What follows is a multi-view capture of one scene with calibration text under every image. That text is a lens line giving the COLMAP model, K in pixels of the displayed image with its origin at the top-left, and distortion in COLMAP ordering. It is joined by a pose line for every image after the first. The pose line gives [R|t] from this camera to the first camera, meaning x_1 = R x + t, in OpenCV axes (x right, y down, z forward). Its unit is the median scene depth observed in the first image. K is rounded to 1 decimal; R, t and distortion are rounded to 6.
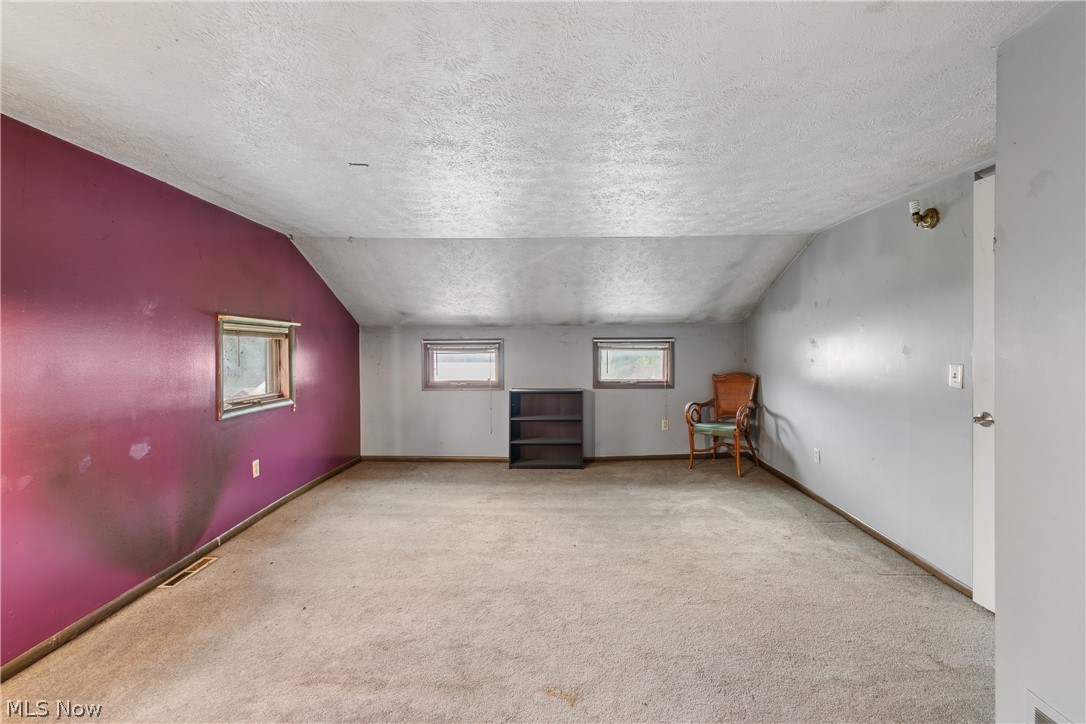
lens RADIAL K [[483.2, 0, 545.3], [0, 483.2, 358.7], [0, 0, 1]] dist [-0.000860, -0.000287]
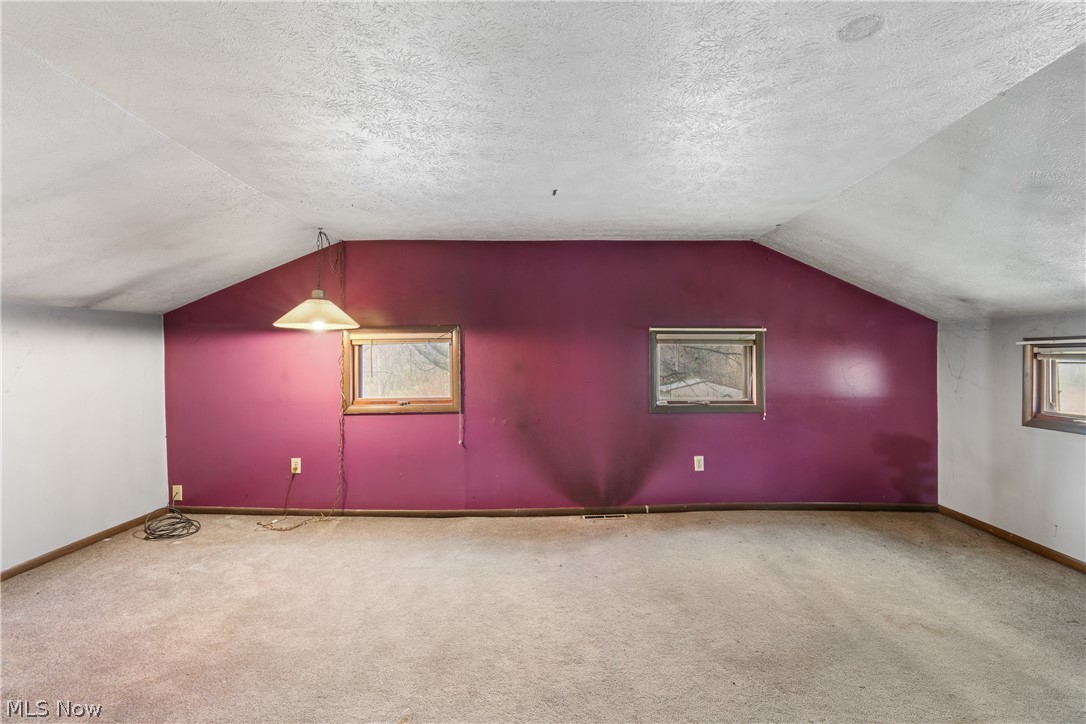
lens RADIAL K [[483.2, 0, 570.5], [0, 483.2, 356.8], [0, 0, 1]] dist [-0.000860, -0.000287]
pose [[0.015181, 0.001655, -0.999883, 0.467882], [-0.019789, 0.999803, 0.001354, -0.011290], [0.999689, 0.019766, 0.015211, 0.637625]]
